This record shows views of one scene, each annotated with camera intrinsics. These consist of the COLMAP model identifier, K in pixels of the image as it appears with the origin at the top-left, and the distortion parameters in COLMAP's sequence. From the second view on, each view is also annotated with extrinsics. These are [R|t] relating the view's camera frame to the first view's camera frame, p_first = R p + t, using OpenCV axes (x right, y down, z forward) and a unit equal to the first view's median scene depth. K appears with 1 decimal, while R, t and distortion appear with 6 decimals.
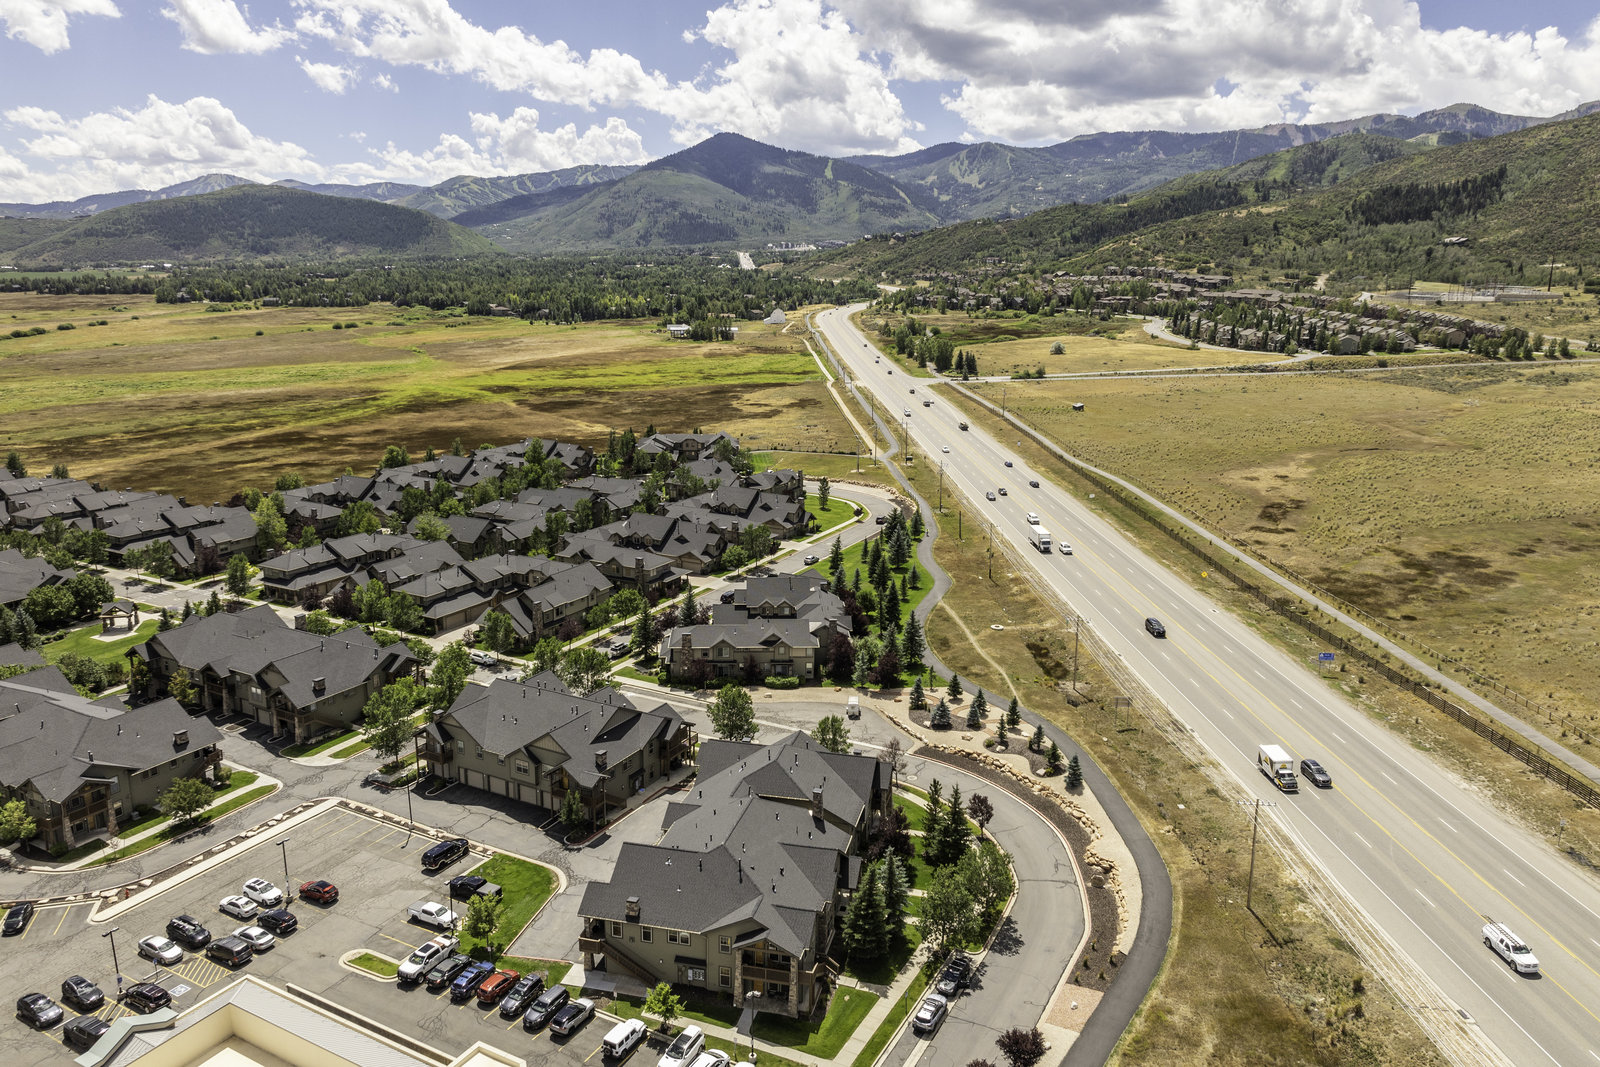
lens RADIAL K [[1143.7, 0, 804.4], [0, 1143.7, 535.4], [0, 0, 1]] dist [-0.040054, 0.002510]
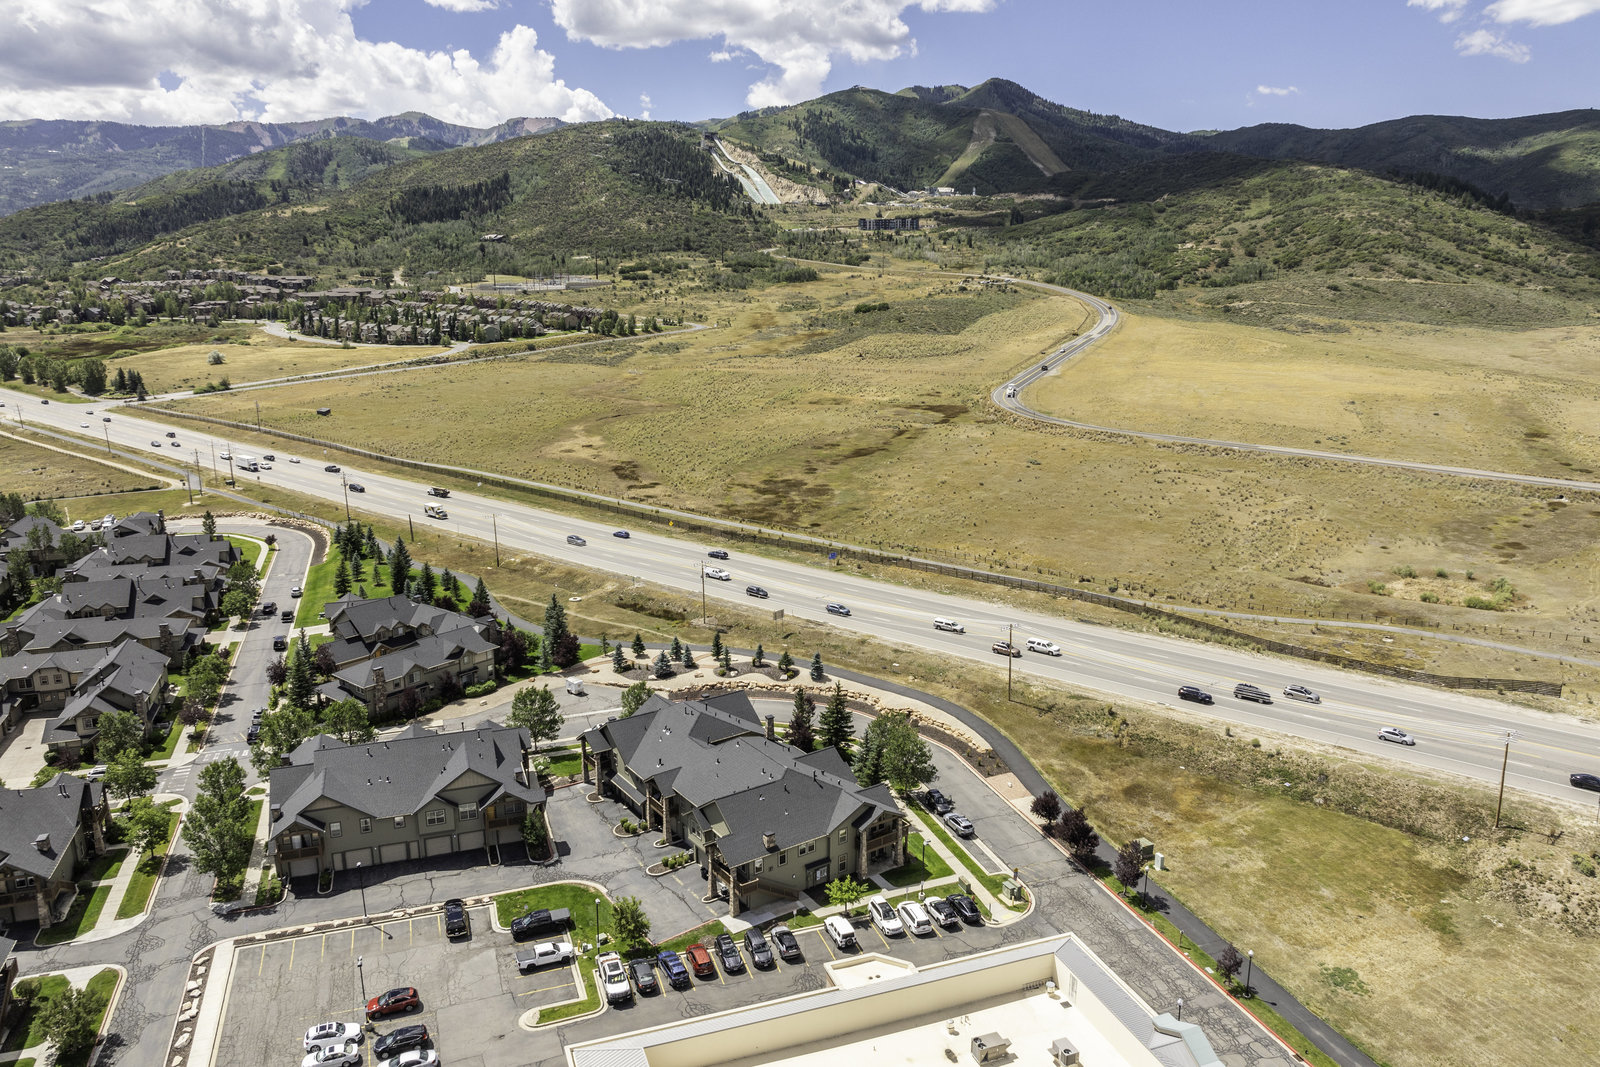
lens RADIAL K [[1127.6, 0, 806.5], [0, 1127.6, 529.2], [0, 0, 1]] dist [-0.037956, -0.002302]
pose [[0.670785, -0.182652, 0.718808, -0.150565], [0.182695, 0.980028, 0.078540, -0.010052], [-0.718798, 0.078639, 0.690758, 0.030129]]
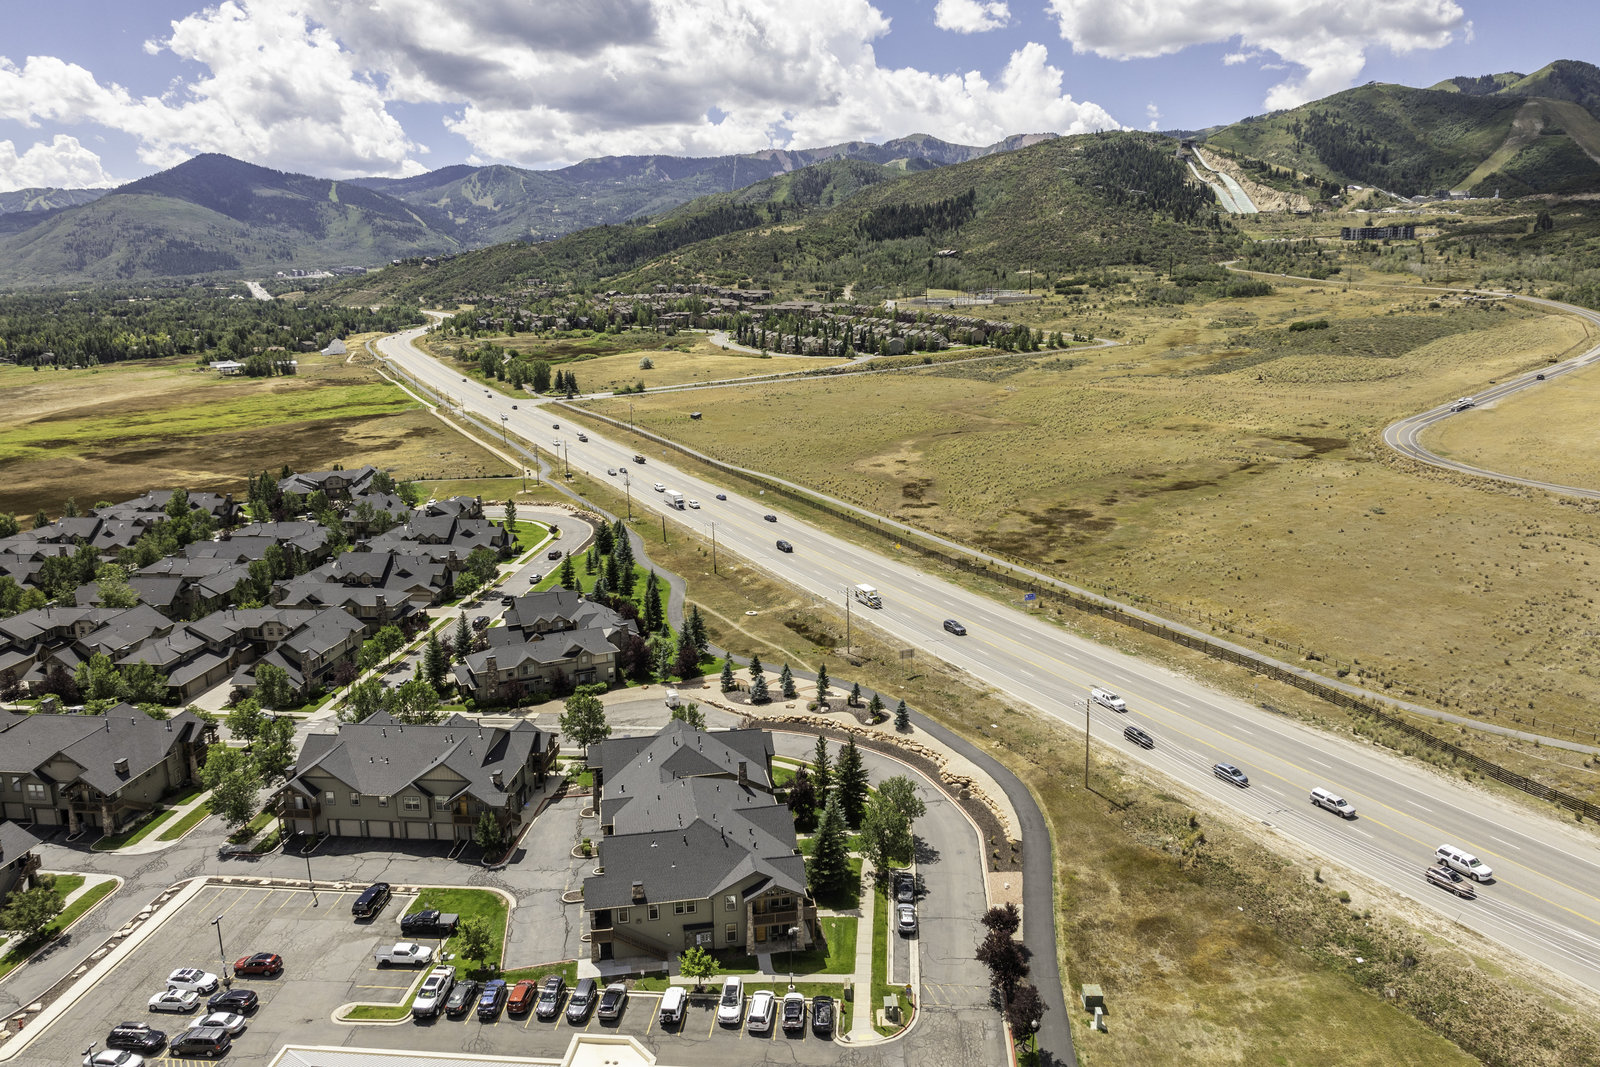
lens RADIAL K [[1127.6, 0, 806.5], [0, 1127.6, 529.2], [0, 0, 1]] dist [-0.037956, -0.002302]
pose [[0.916393, -0.107254, 0.385642, -0.064706], [0.114659, 0.993398, 0.003821, 0.000672], [-0.383505, 0.040716, 0.922641, -0.008095]]
